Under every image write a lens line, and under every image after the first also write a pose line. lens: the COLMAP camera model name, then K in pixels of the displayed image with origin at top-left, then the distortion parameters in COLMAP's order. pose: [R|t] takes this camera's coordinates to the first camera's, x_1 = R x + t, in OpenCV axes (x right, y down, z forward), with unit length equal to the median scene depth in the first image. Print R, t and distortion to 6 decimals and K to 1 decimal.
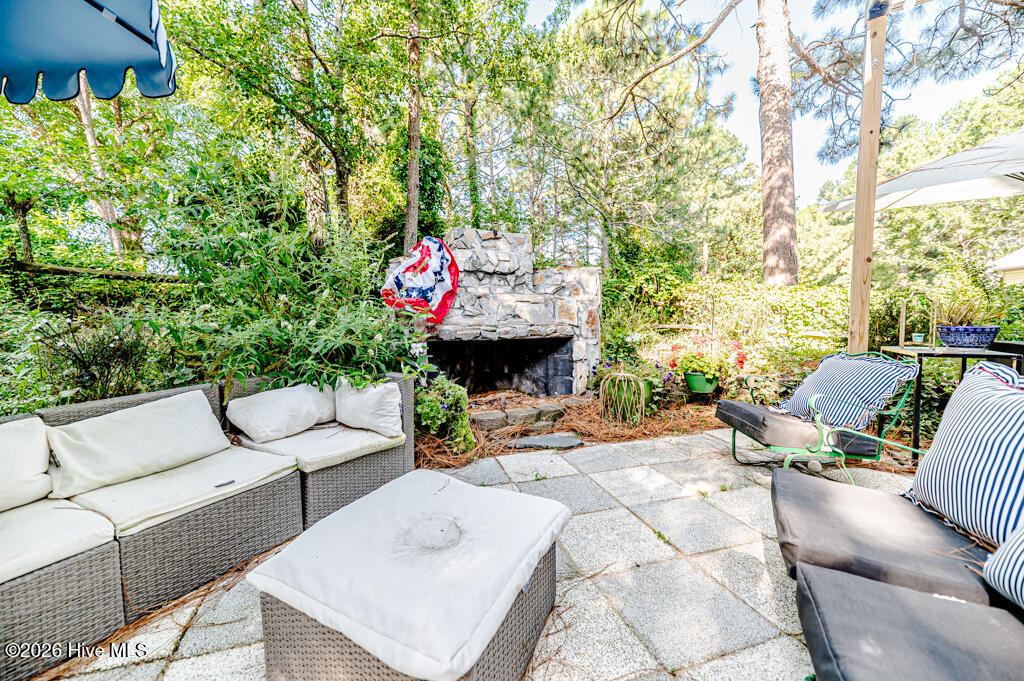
lens RADIAL K [[411.5, 0, 509.2], [0, 411.5, 337.9], [0, 0, 1]] dist [-0.001164, 0.000299]
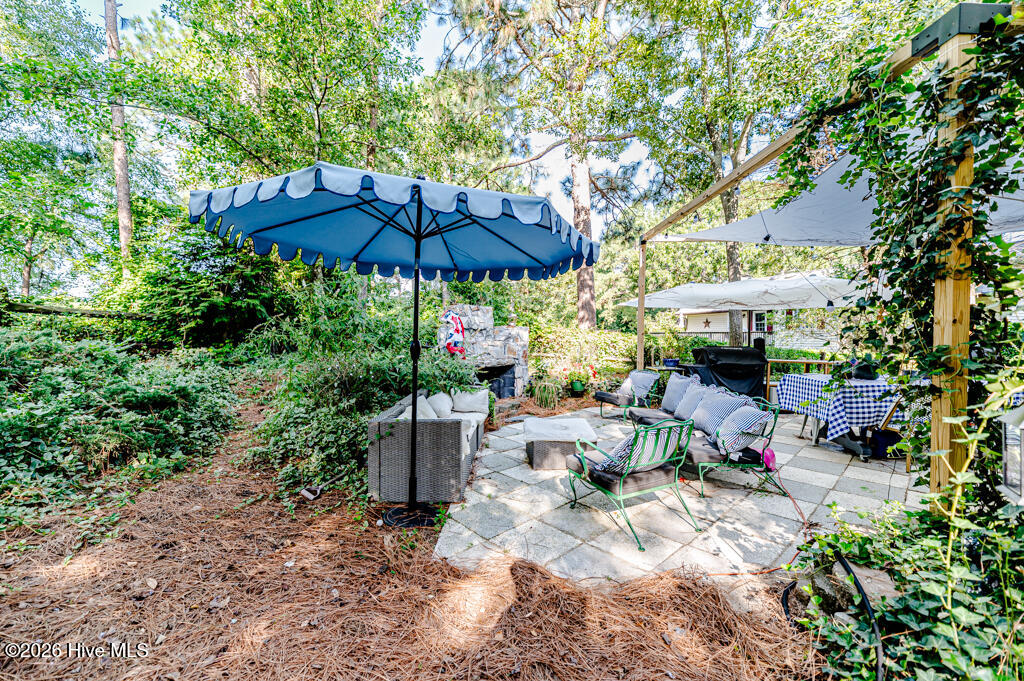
lens RADIAL K [[411.5, 0, 515.8], [0, 411.5, 340.0], [0, 0, 1]] dist [-0.001164, 0.000299]
pose [[0.889258, 0.003963, 0.457388, -0.682999], [0.016357, 0.999047, -0.040457, -0.038120], [-0.457113, 0.043458, 0.888346, -0.625001]]
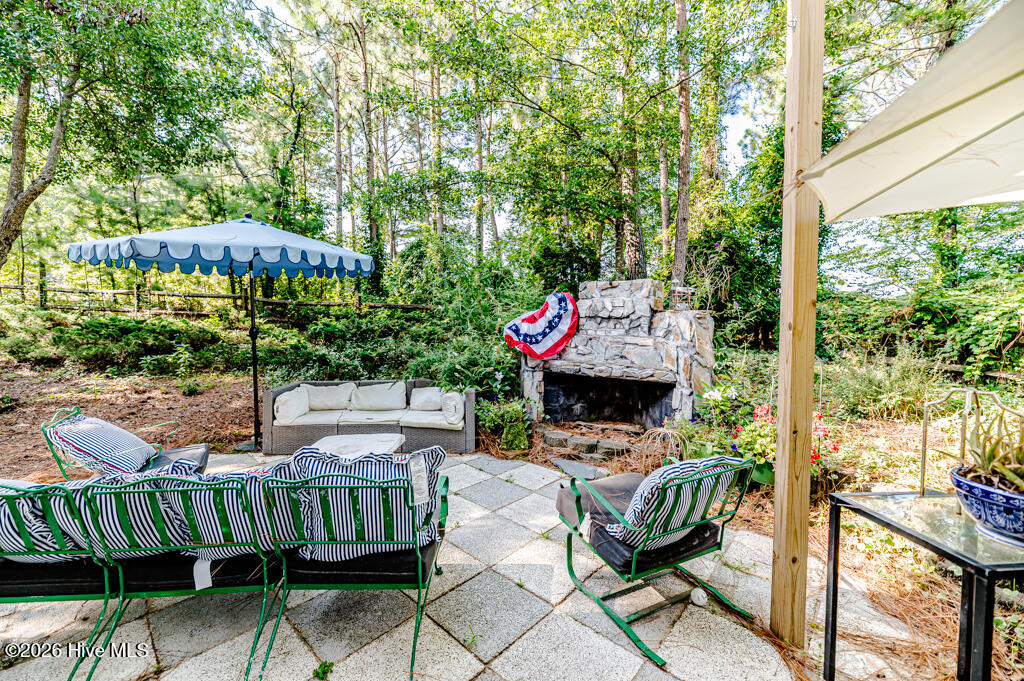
lens RADIAL K [[411.5, 0, 512.5], [0, 411.5, 336.9], [0, 0, 1]] dist [-0.001164, 0.000299]
pose [[0.479892, 0.041442, -0.876348, 0.821356], [-0.060269, 0.998081, 0.014195, -0.103064], [0.875255, 0.046005, 0.481468, 0.215167]]
